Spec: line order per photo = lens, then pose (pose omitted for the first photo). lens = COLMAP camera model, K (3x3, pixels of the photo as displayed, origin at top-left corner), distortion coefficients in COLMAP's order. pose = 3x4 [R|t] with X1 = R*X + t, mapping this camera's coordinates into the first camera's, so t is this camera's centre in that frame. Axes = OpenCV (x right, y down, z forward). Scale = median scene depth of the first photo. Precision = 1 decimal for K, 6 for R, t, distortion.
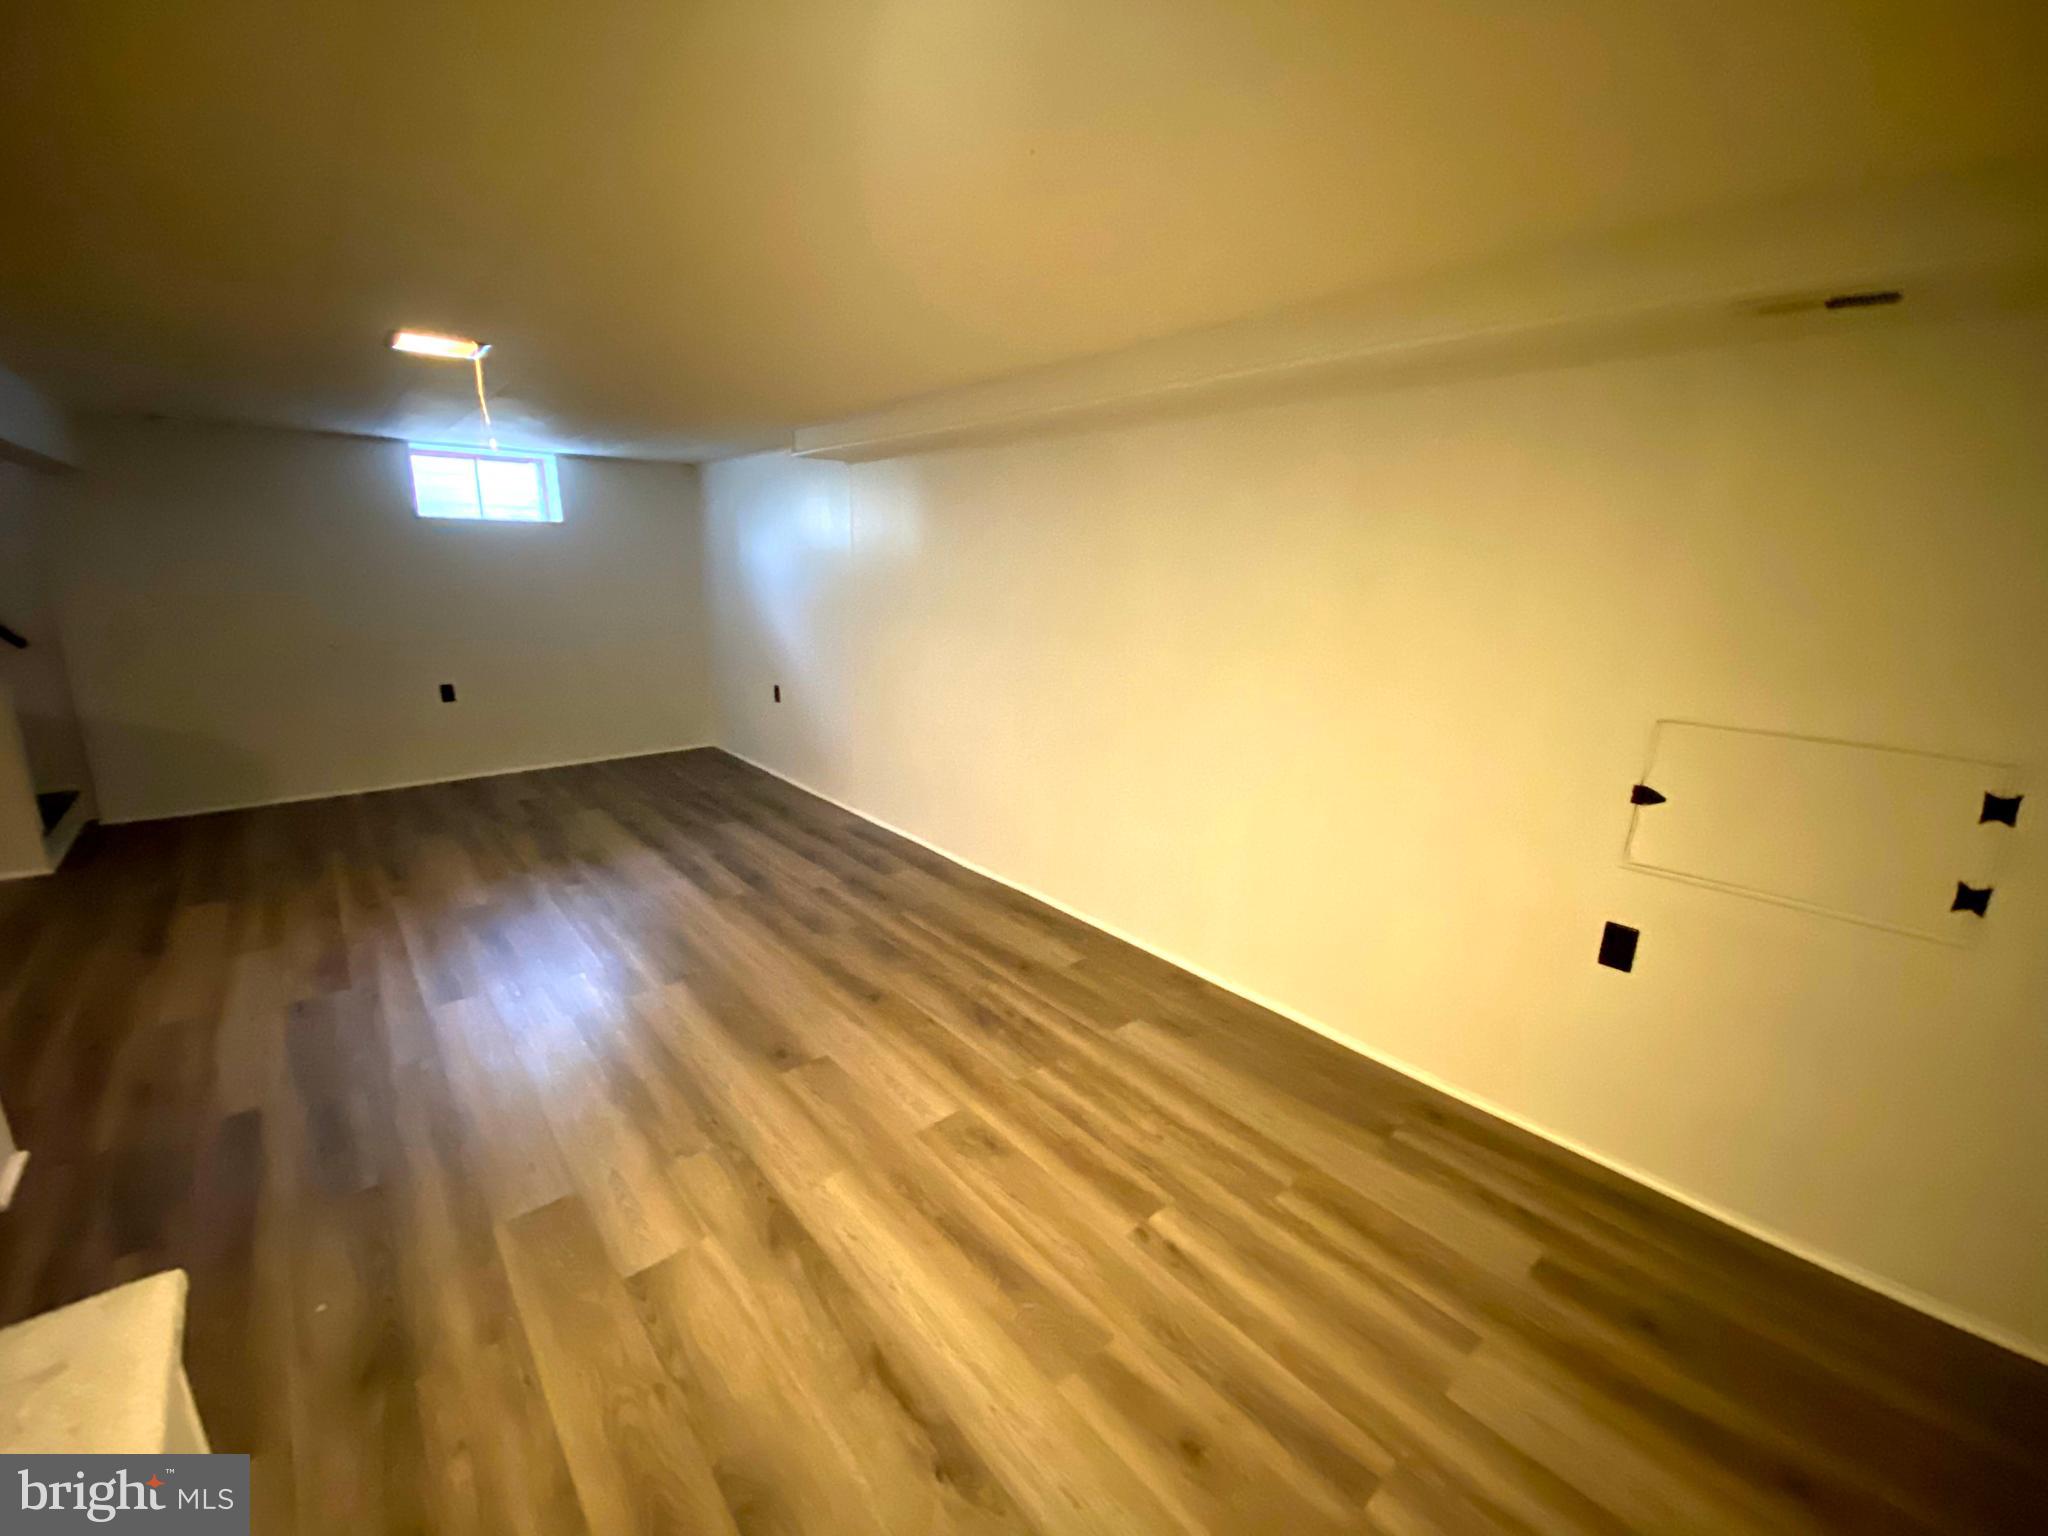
lens RADIAL K [[825.1, 0, 1009.5], [0, 825.1, 762.3], [0, 0, 1]] dist [0.036326, -0.028983]
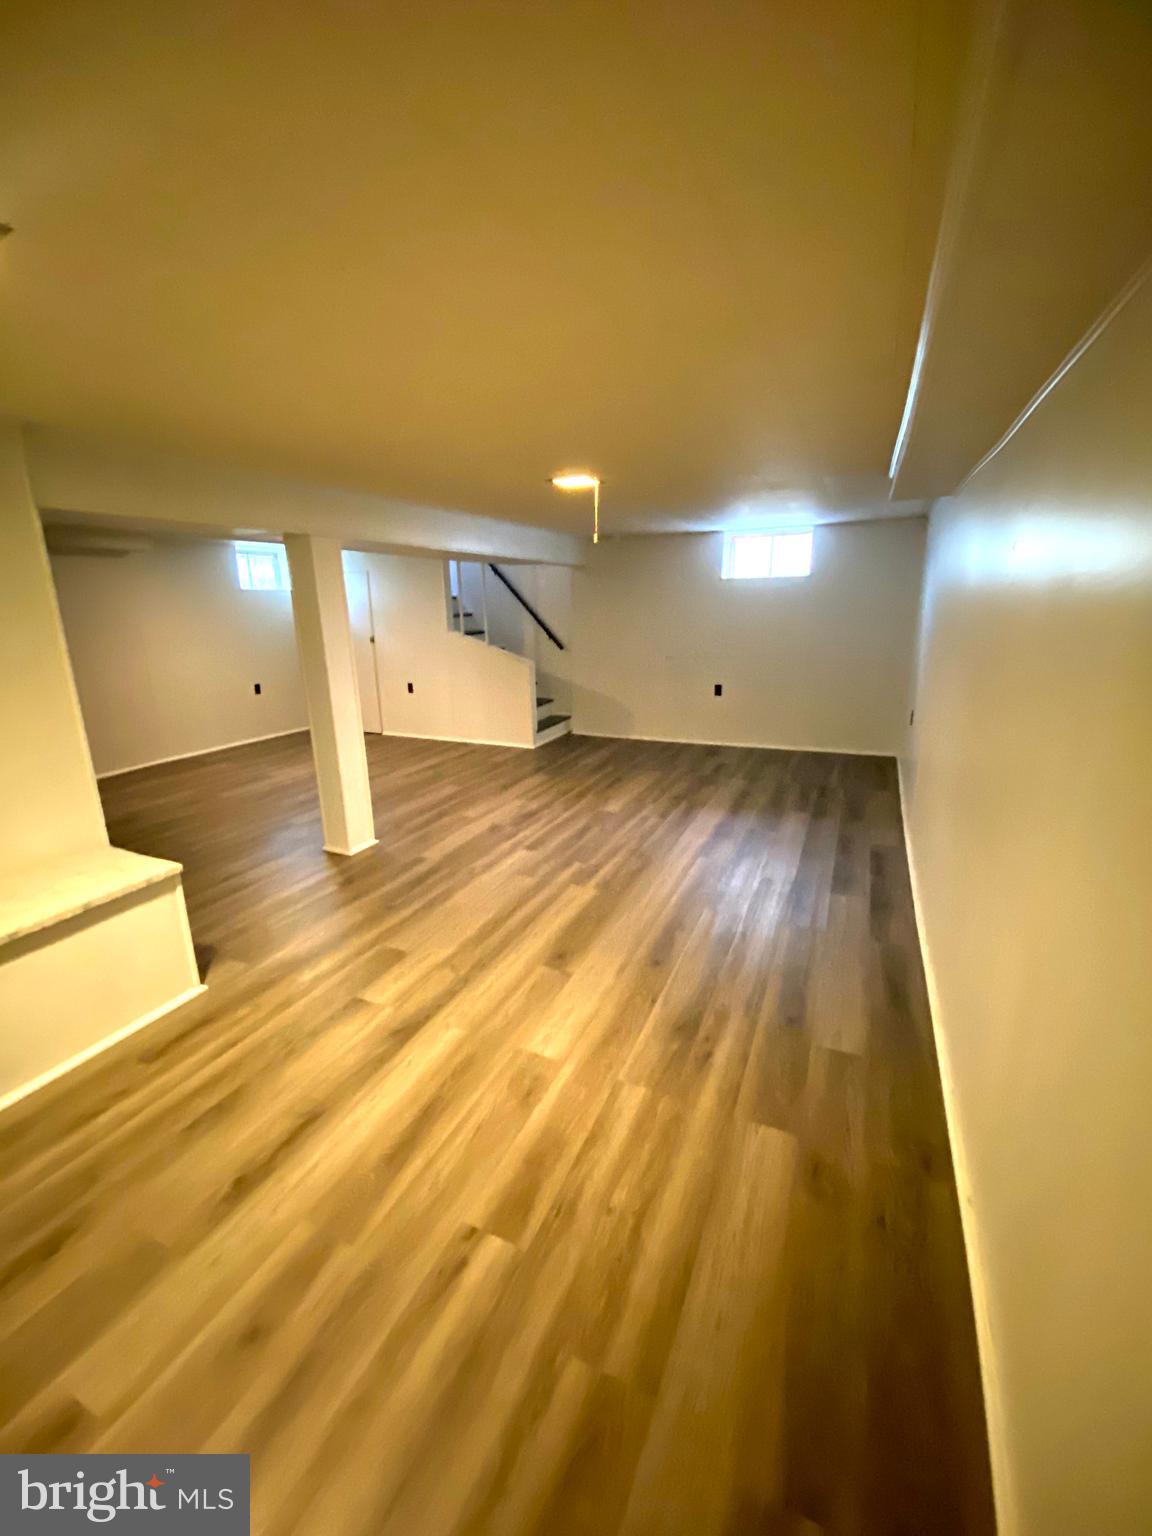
lens RADIAL K [[618.8, 0, 572.5], [0, 618.8, 766.5], [0, 0, 1]] dist [0.036326, -0.028983]
pose [[0.435213, 0.209504, -0.875613, 0.695075], [-0.195718, 0.971307, 0.135120, -0.122833], [0.878797, 0.112567, 0.463729, 0.604214]]
